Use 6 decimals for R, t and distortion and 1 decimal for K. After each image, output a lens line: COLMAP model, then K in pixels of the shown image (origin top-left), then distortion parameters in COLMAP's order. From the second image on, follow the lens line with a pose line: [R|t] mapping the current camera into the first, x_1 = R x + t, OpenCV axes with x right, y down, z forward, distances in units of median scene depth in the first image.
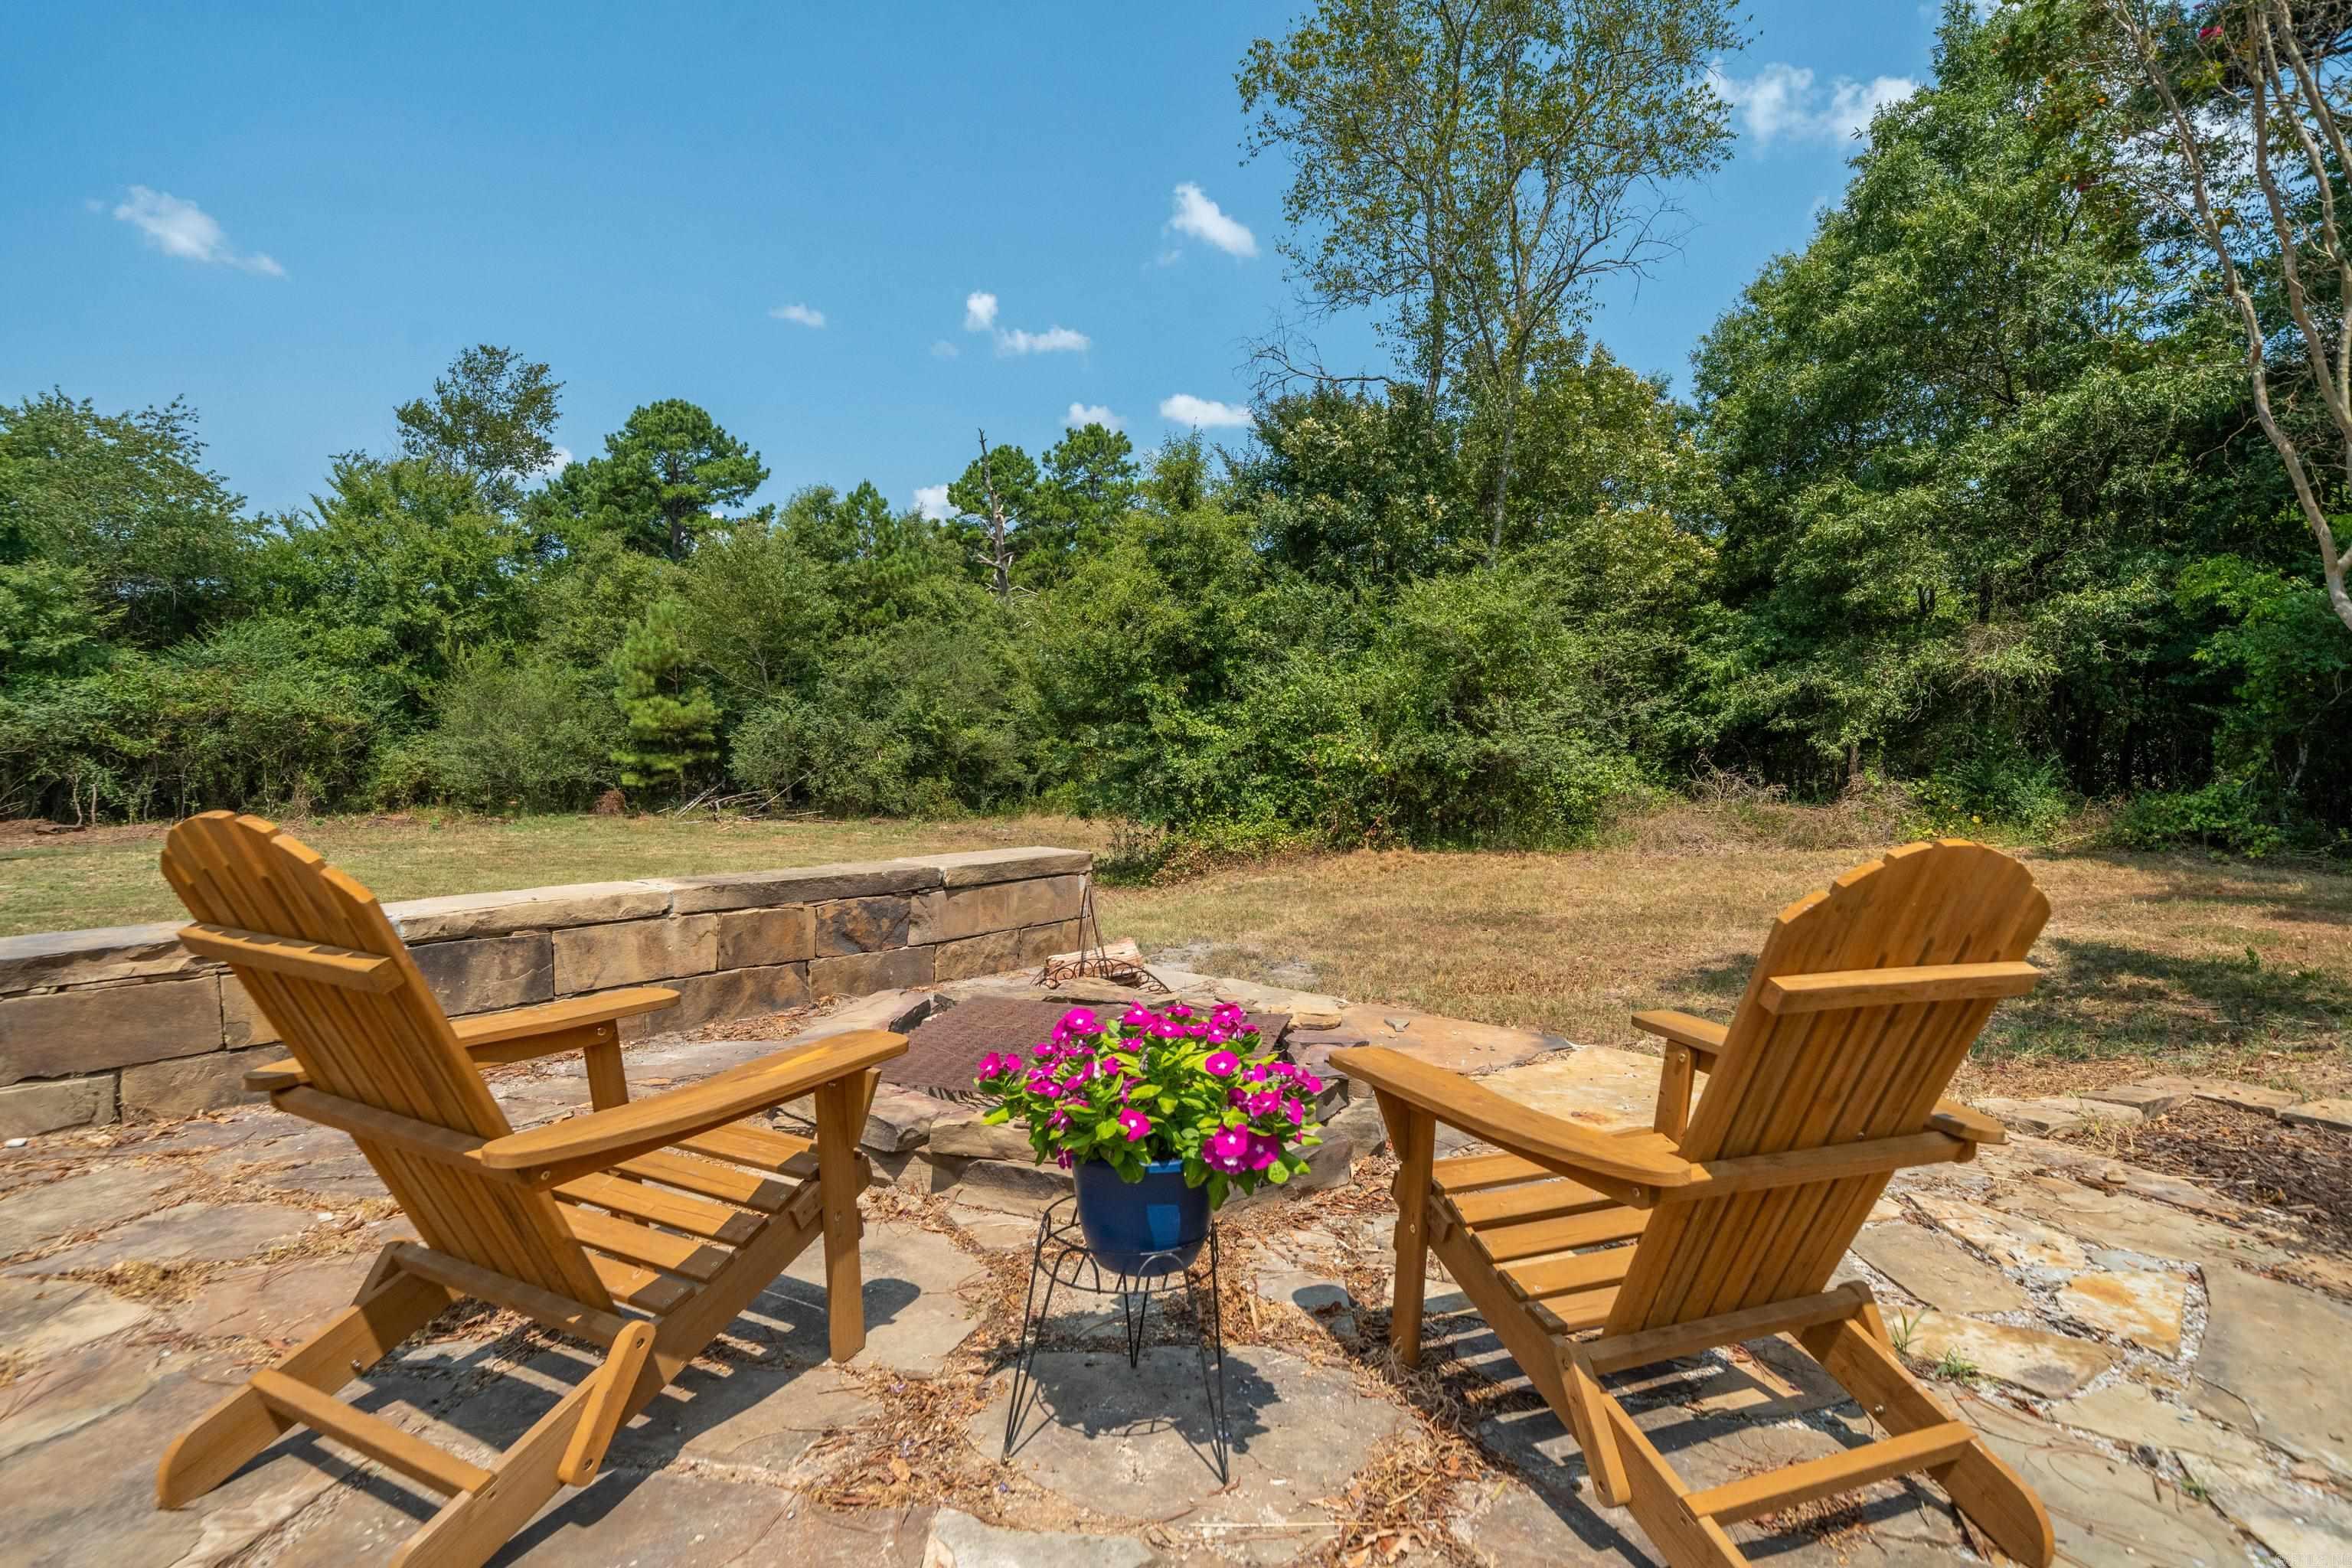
lens RADIAL K [[1155.0, 0, 1184.3], [0, 1155.0, 813.7], [0, 0, 1]] dist [-0.002423, 0.000828]
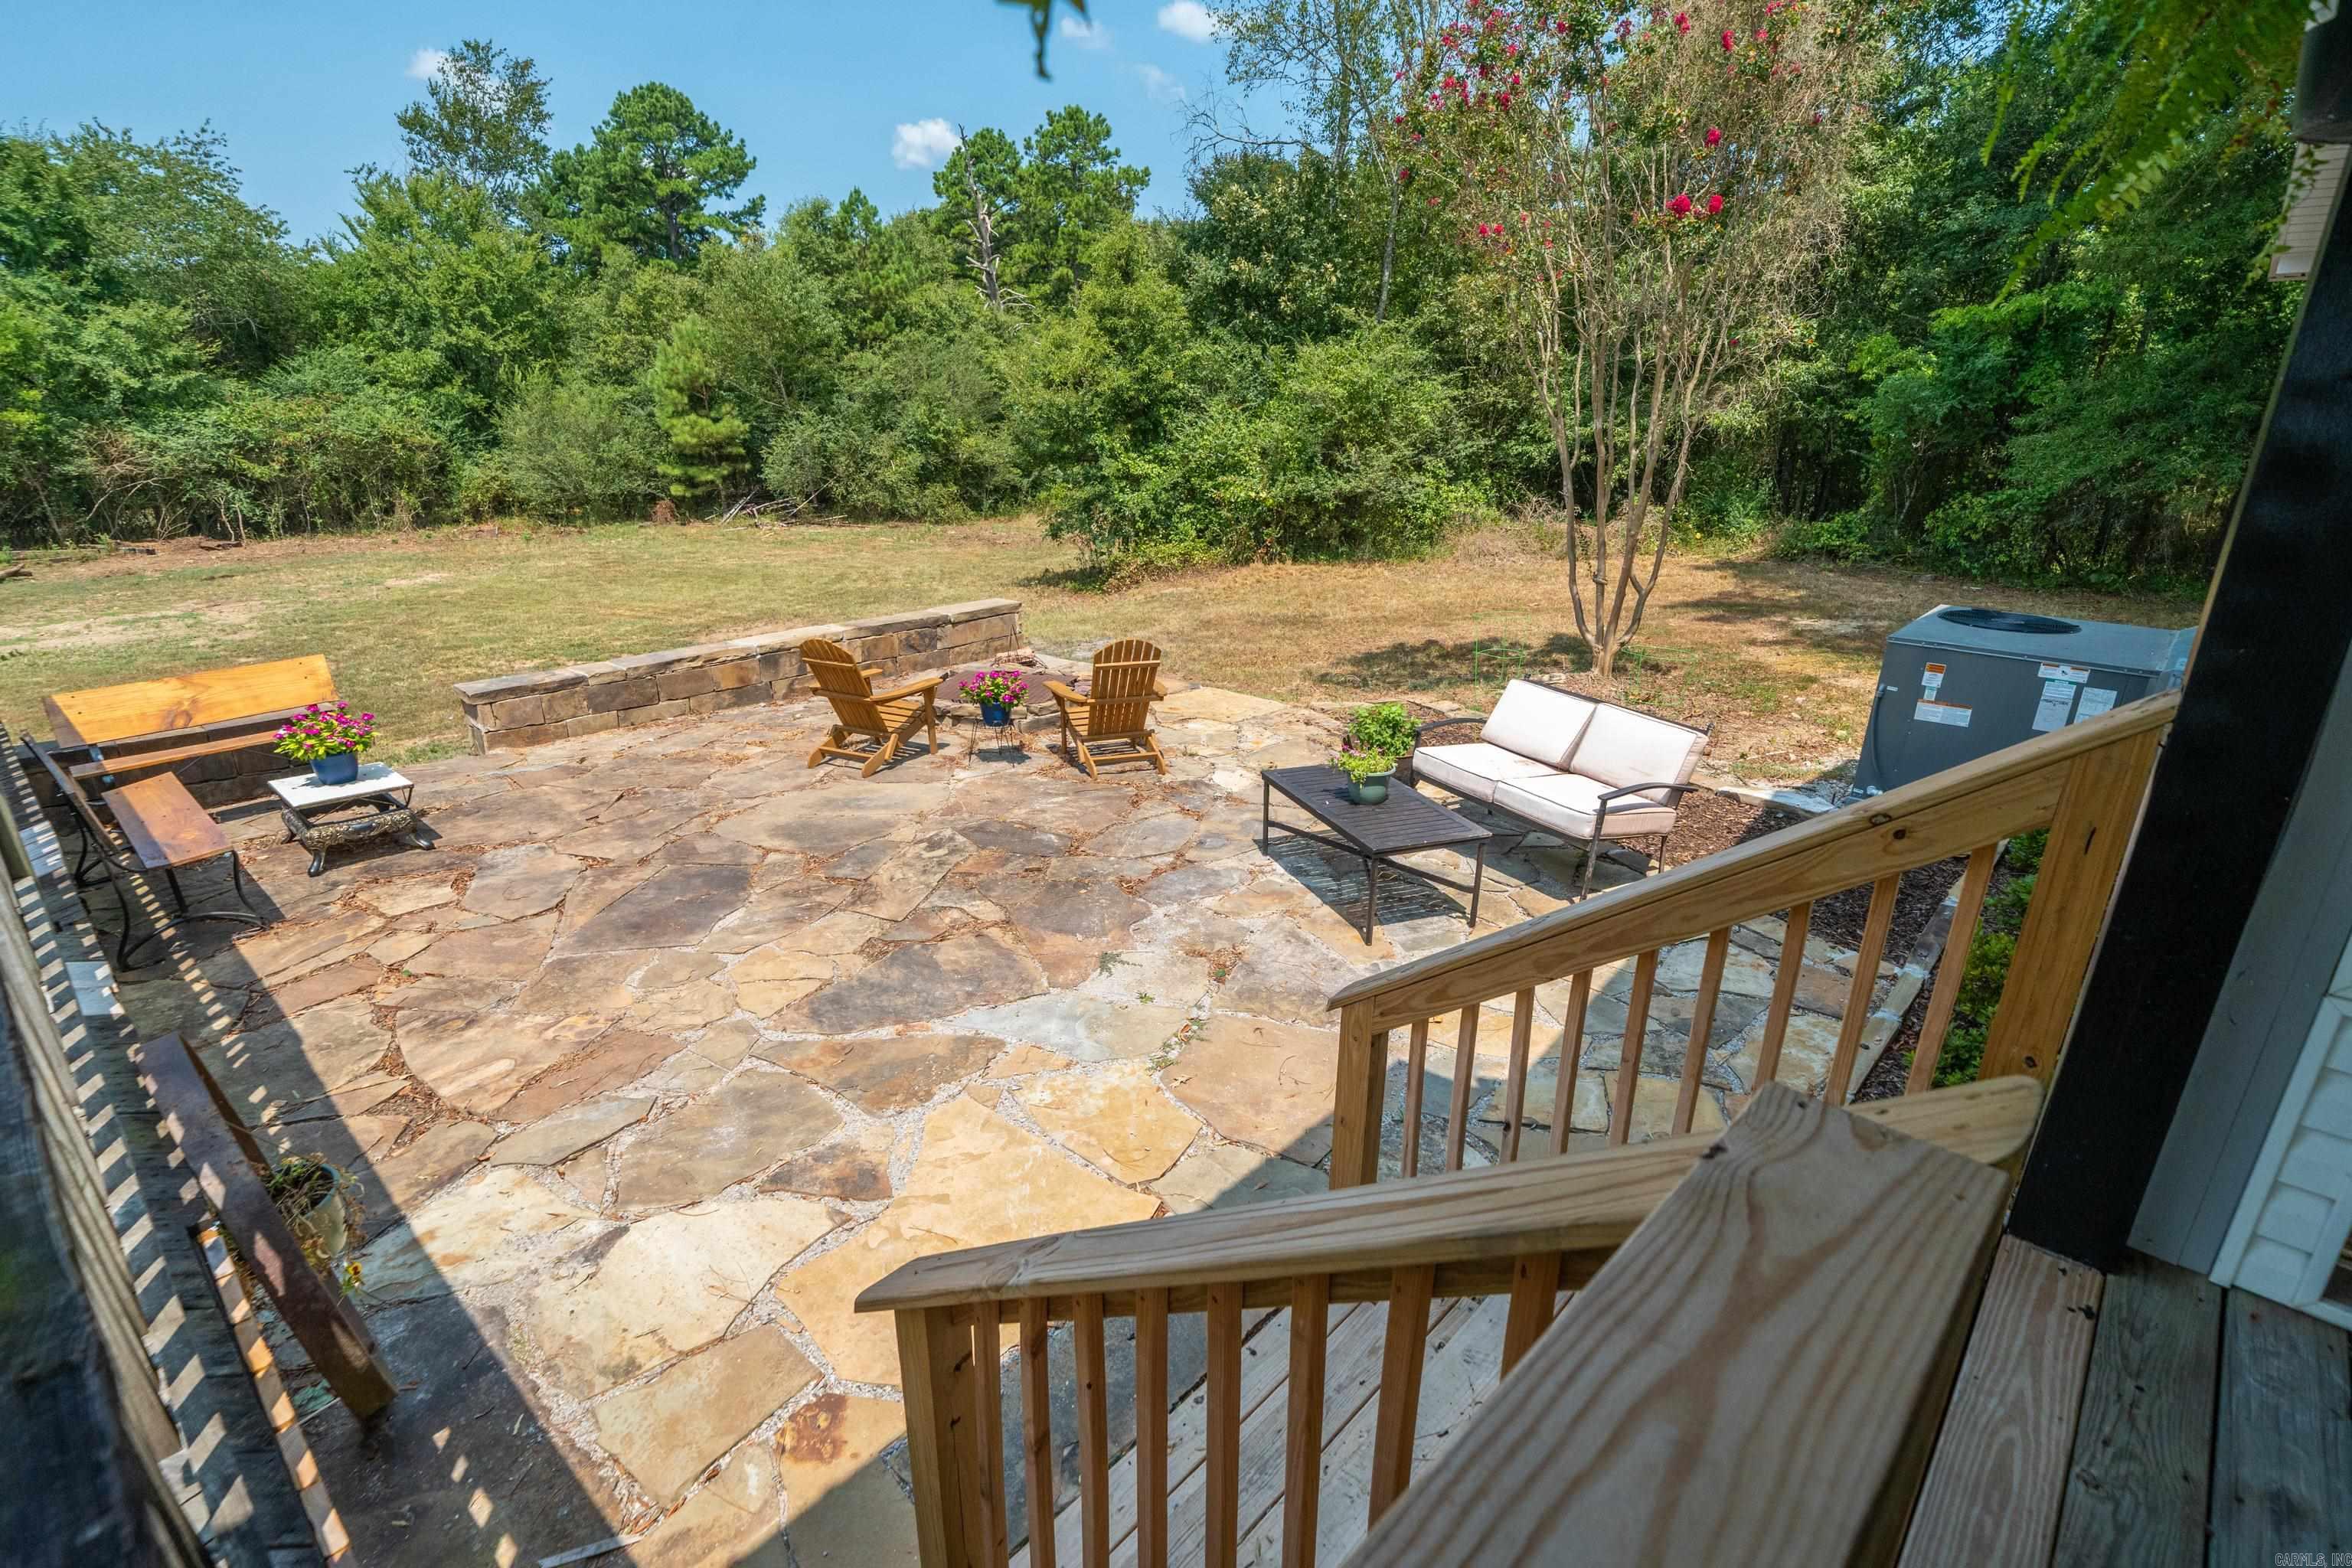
lens RADIAL K [[1137.4, 0, 1174.5], [0, 1137.4, 802.6], [0, 0, 1]] dist [0.001256, 0.004467]
pose [[0.999690, -0.010286, -0.022664, 0.043655], [0.015977, 0.963427, 0.267496, -0.029609], [0.019083, -0.267775, 0.963292, -0.195062]]
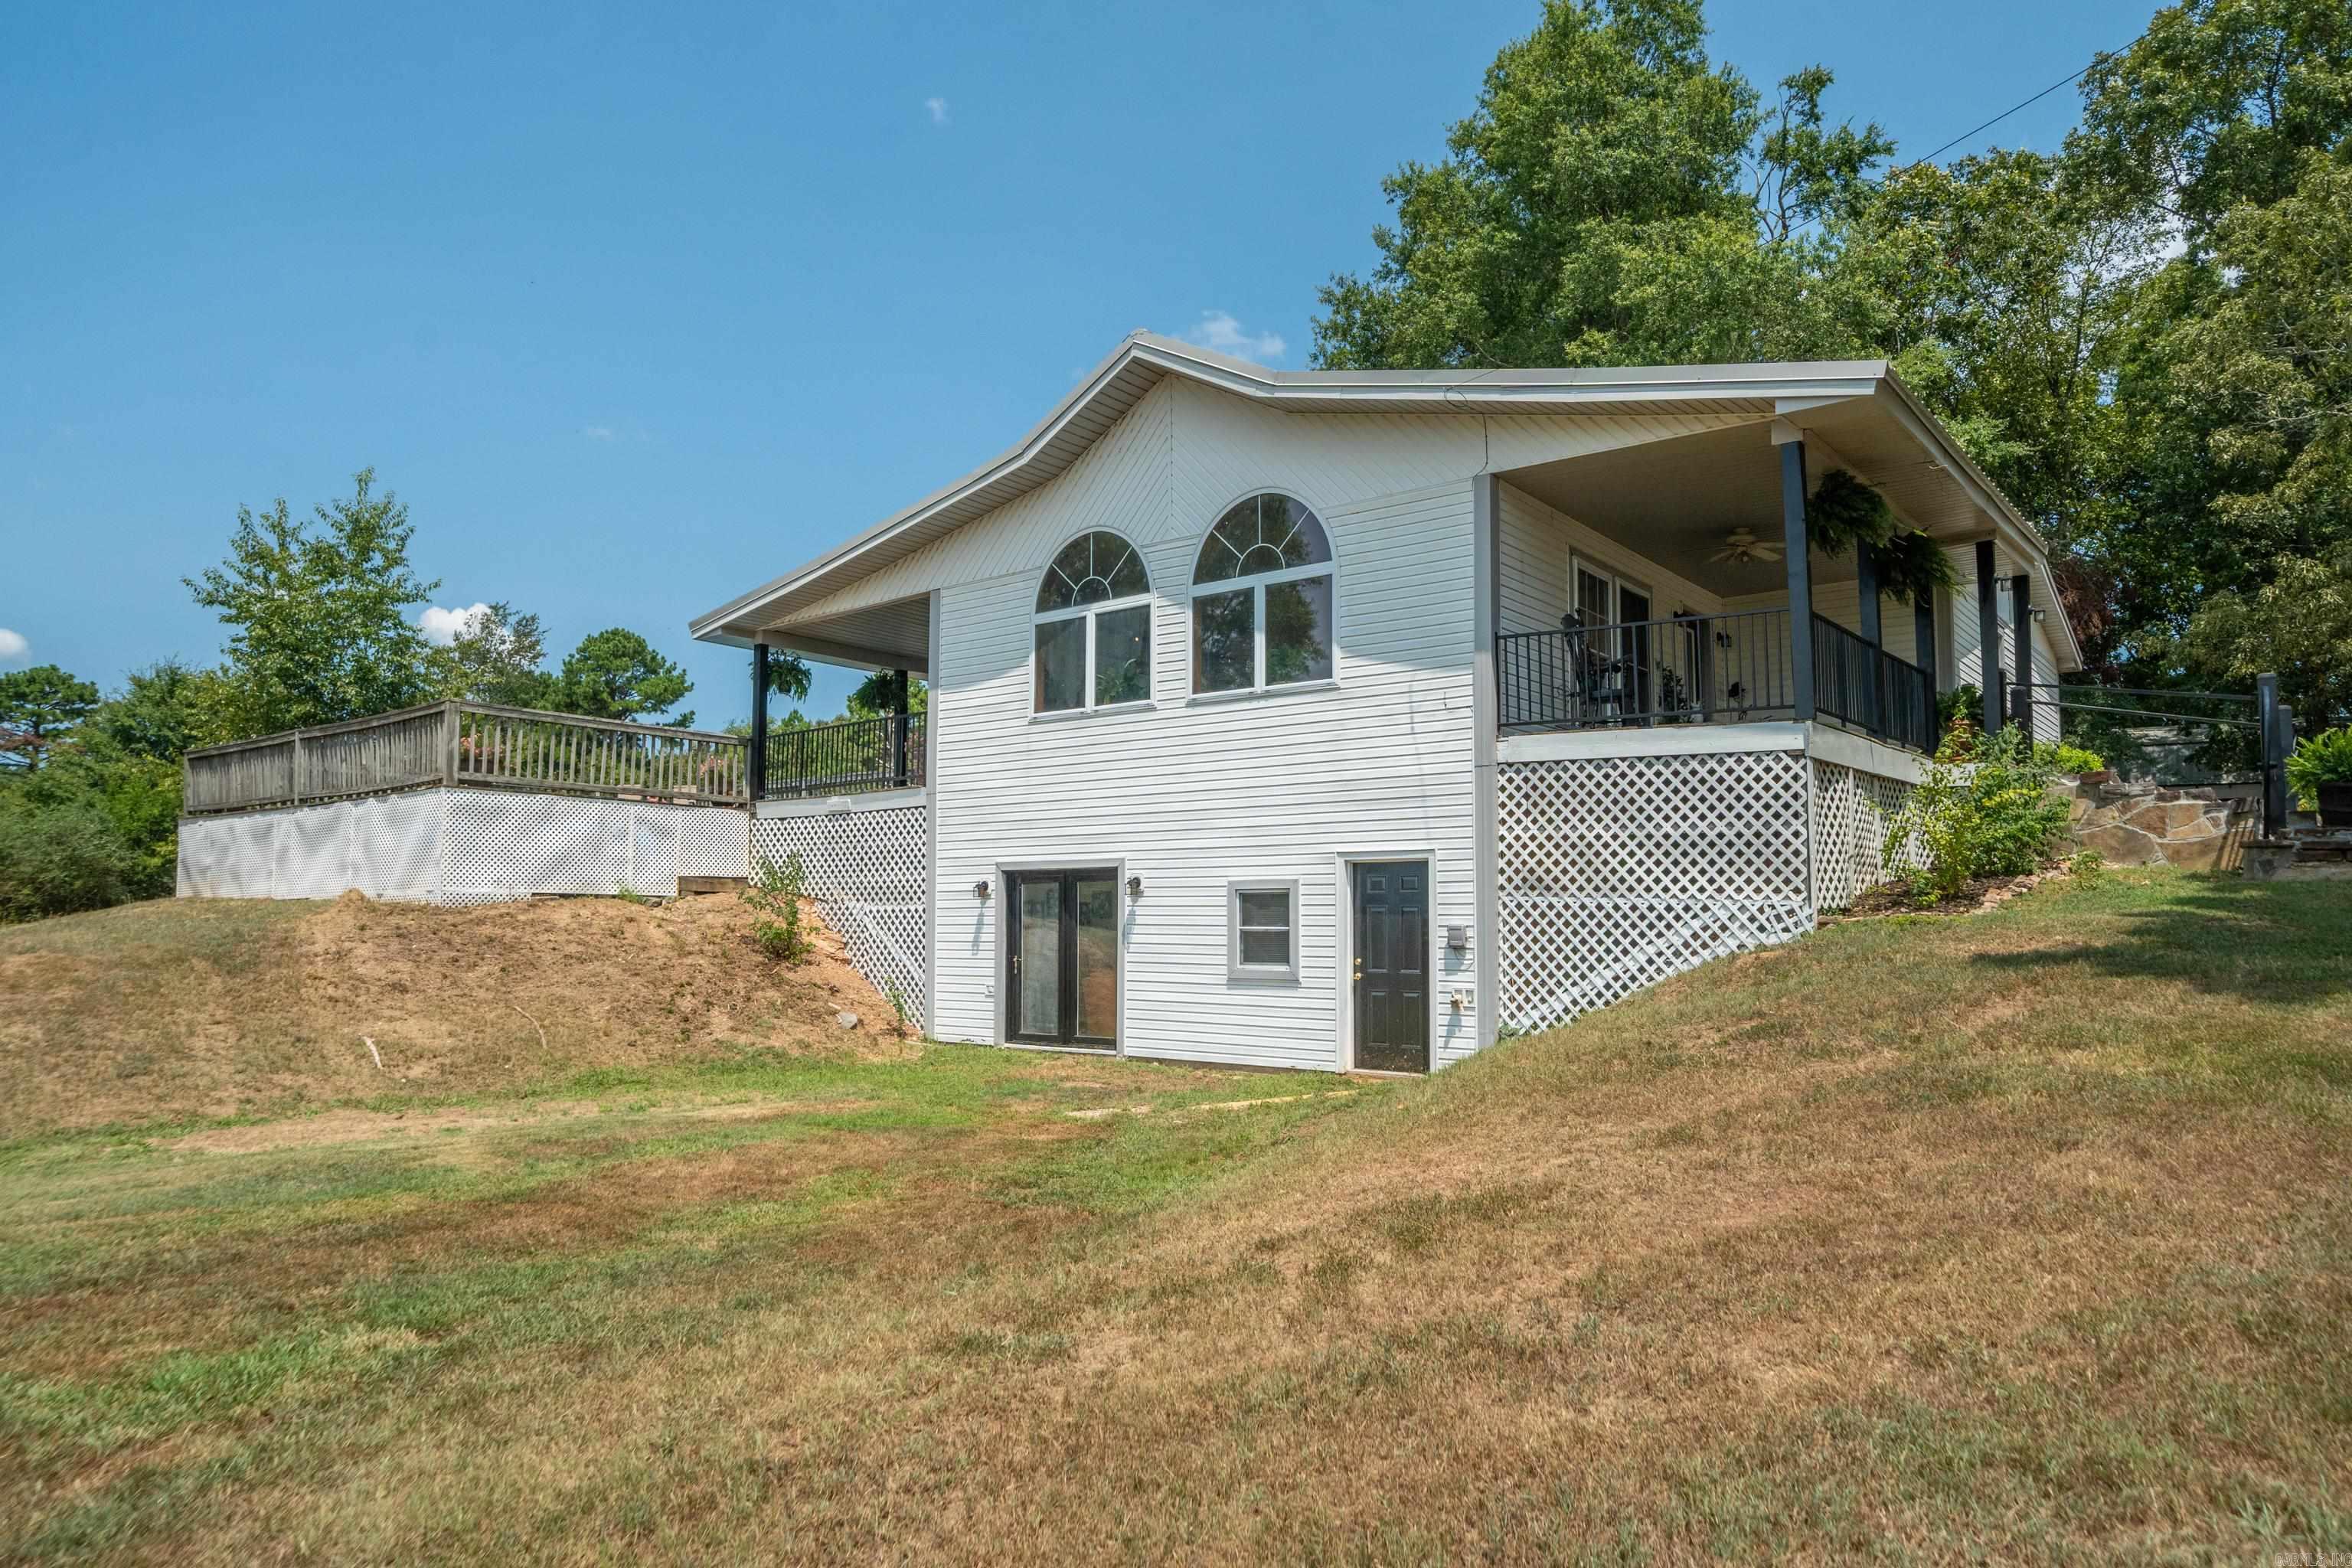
lens RADIAL K [[1468.0, 0, 1175.5], [0, 1468.0, 782.6], [0, 0, 1]] dist [0.002472, 0.000286]
pose [[0.998397, -0.010561, 0.055605, 0.094114], [0.019741, 0.985719, -0.167235, 0.120538], [-0.053044, 0.168065, 0.984348, -0.927815]]
